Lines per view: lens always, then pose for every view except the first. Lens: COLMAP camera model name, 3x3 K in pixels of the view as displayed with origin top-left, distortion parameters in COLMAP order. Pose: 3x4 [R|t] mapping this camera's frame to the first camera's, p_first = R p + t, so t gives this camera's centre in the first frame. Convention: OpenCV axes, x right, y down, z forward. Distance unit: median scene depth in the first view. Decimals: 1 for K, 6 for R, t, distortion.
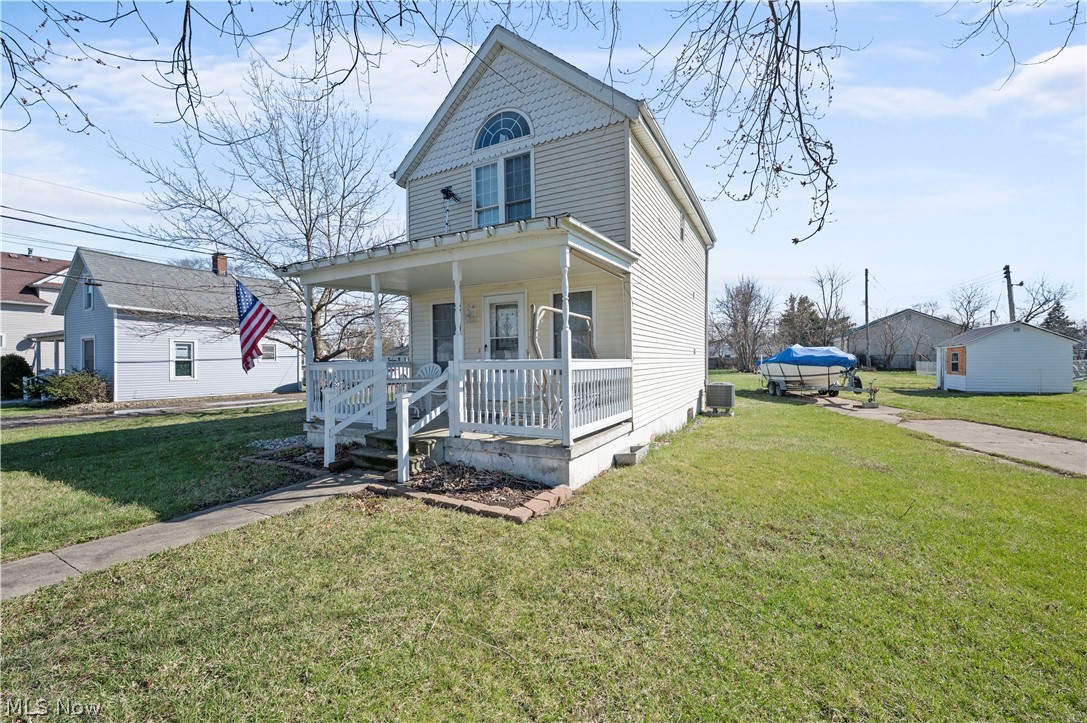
lens RADIAL K [[432.2, 0, 543.5], [0, 432.2, 361.5], [0, 0, 1]] dist [-0.000413, -0.000090]
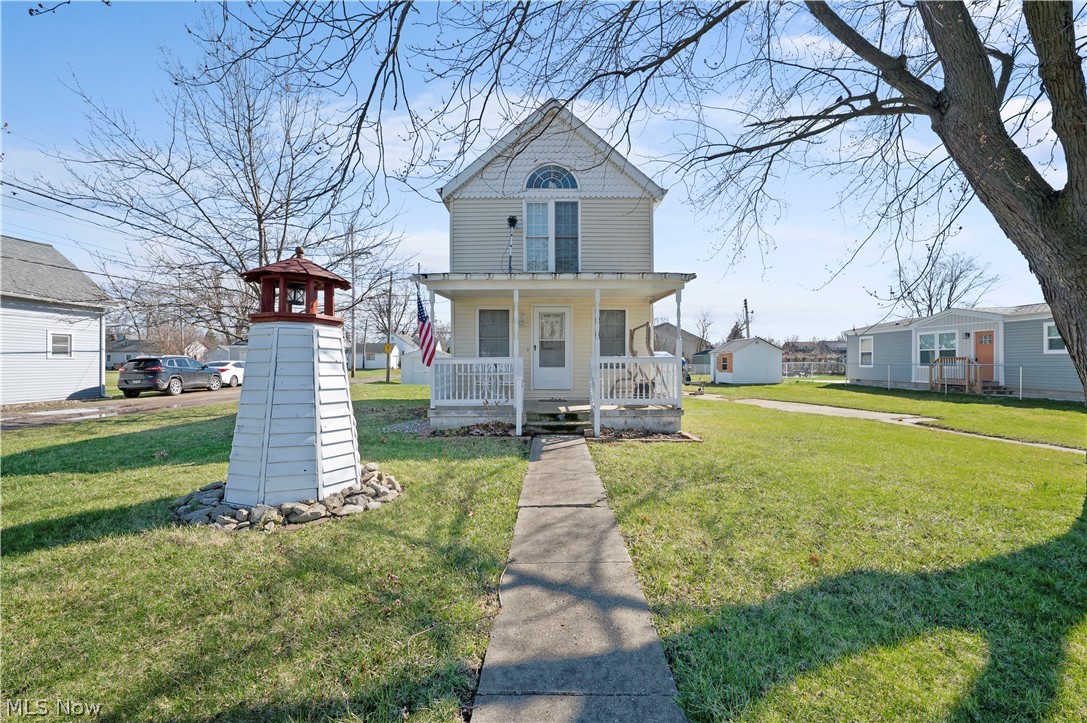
lens RADIAL K [[468.3, 0, 543.5], [0, 468.3, 361.5], [0, 0, 1]] dist [-0.001721, -0.000268]
pose [[0.879439, 0.007976, 0.475945, -0.785764], [-0.005729, 0.999965, -0.006172, 0.017311], [-0.475977, 0.002701, 0.879453, -0.215362]]
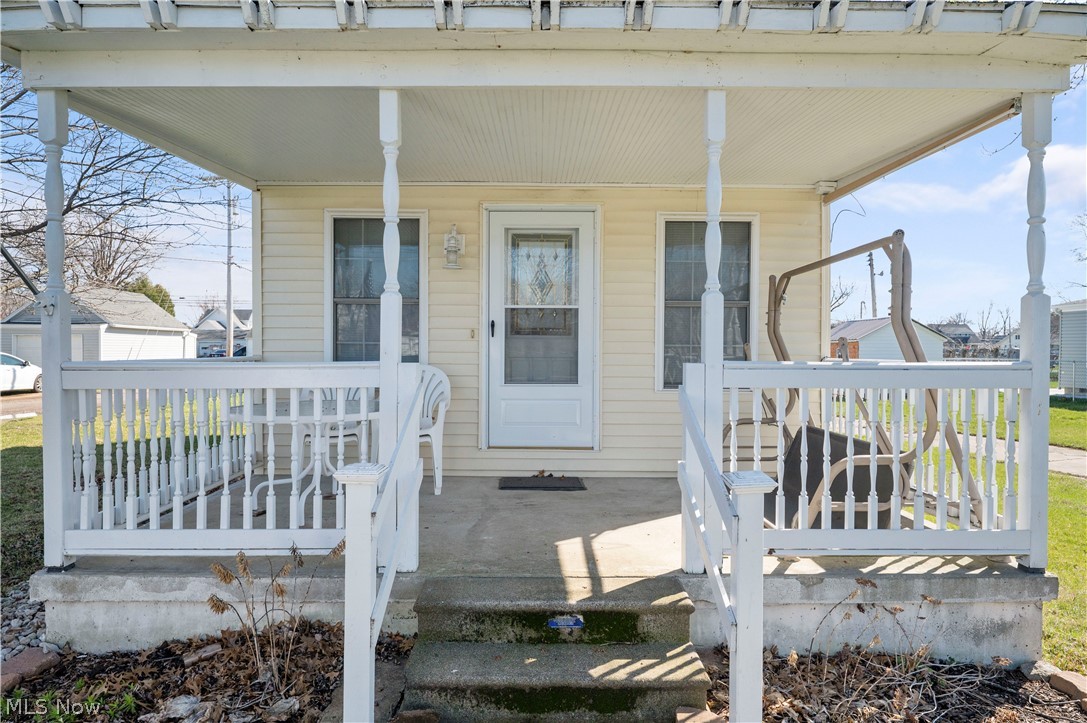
lens RADIAL K [[636.6, 0, 543.5], [0, 636.6, 361.5], [0, 0, 1]] dist [0.001919, -0.000992]
pose [[0.877770, 0.004012, 0.479065, -0.412606], [-0.010725, 0.999879, 0.011277, -0.006074], [-0.478962, -0.015037, 0.877707, 0.420452]]
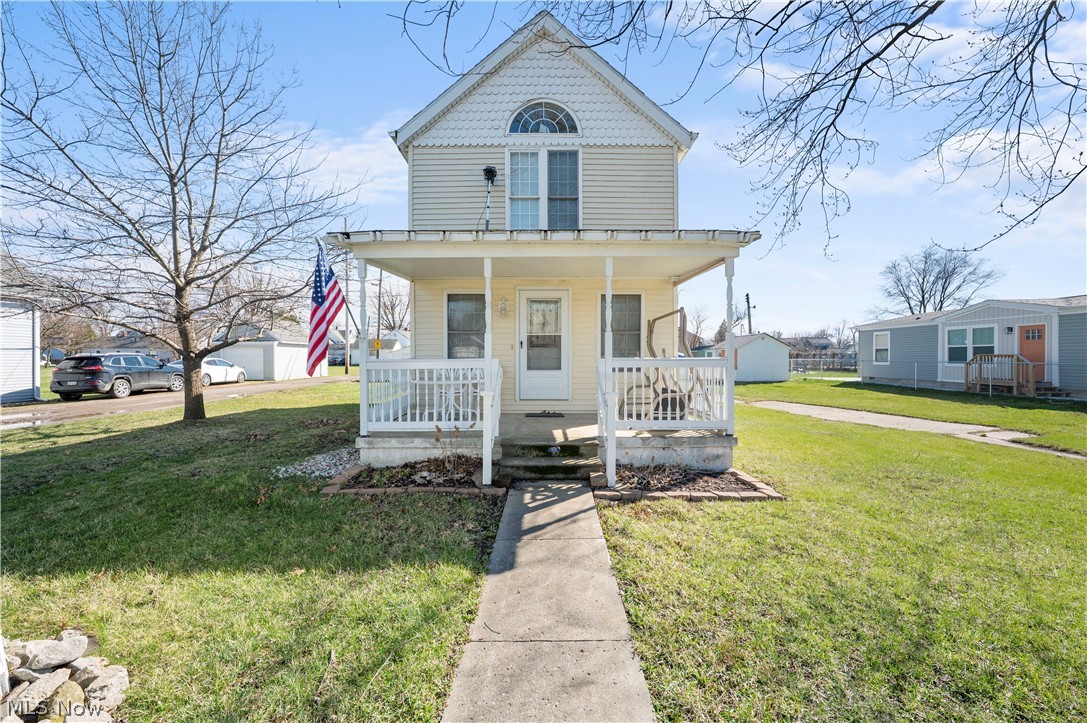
lens RADIAL K [[432.2, 0, 543.5], [0, 432.2, 361.5], [0, 0, 1]] dist [-0.000413, -0.000090]
pose [[0.878456, 0.001689, 0.477820, -0.564577], [-0.005188, 0.999969, 0.006004, -0.000291], [-0.477794, -0.007753, 0.878437, 0.146686]]
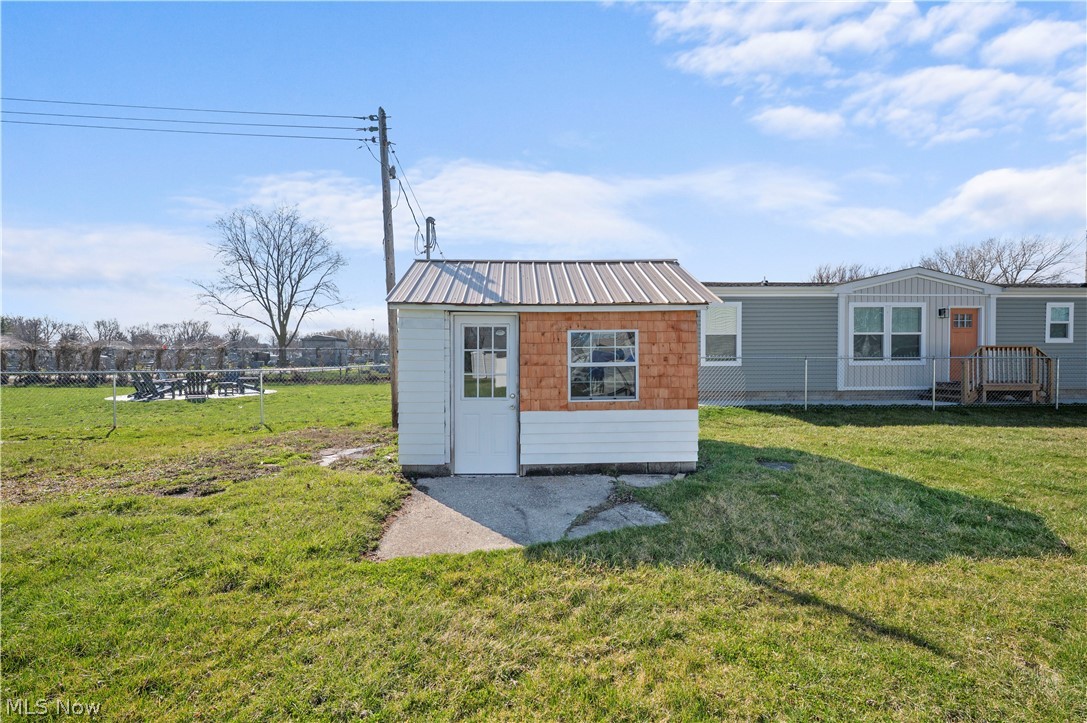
lens RADIAL K [[449.5, 0, 534.6], [0, 449.5, 347.1], [0, 0, 1]] dist [-0.000474, 0.000057]
pose [[-0.531718, -0.003301, 0.846915, 1.798411], [0.008098, 0.999927, 0.008981, -0.056934], [-0.846883, 0.011634, -0.531653, 2.902465]]
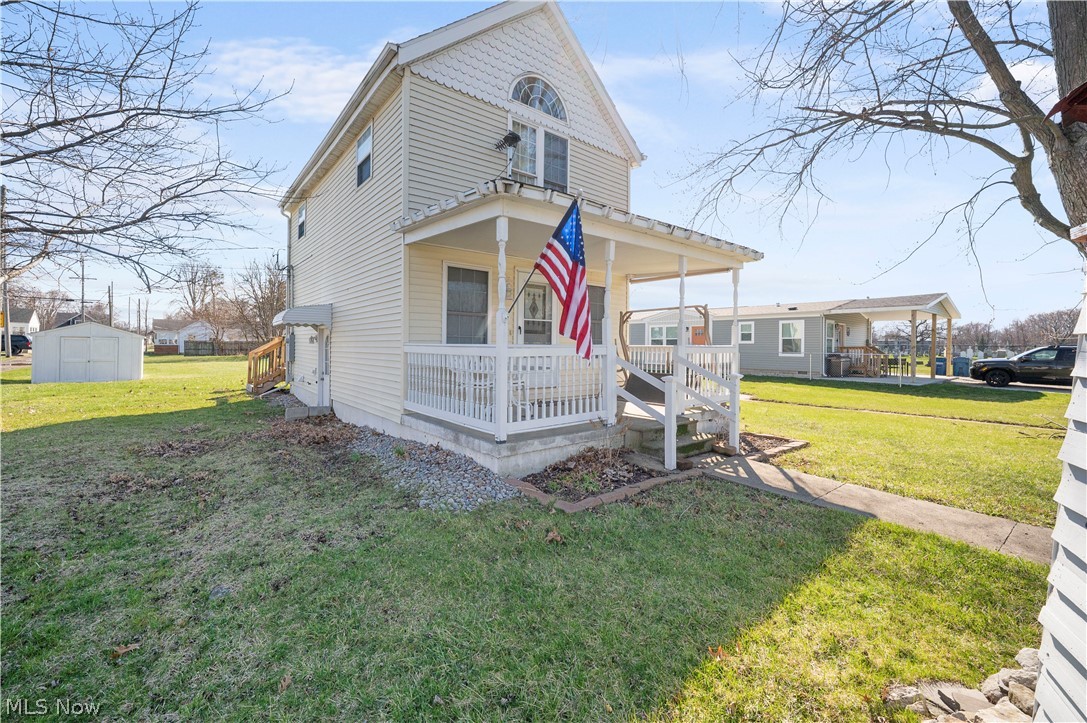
lens RADIAL K [[449.5, 0, 534.6], [0, 449.5, 347.1], [0, 0, 1]] dist [-0.000474, 0.000057]
pose [[0.393560, 0.008824, 0.919257, -0.998290], [-0.009066, 0.999943, -0.005718, 0.008221], [-0.919254, -0.006084, 0.393617, 0.632830]]
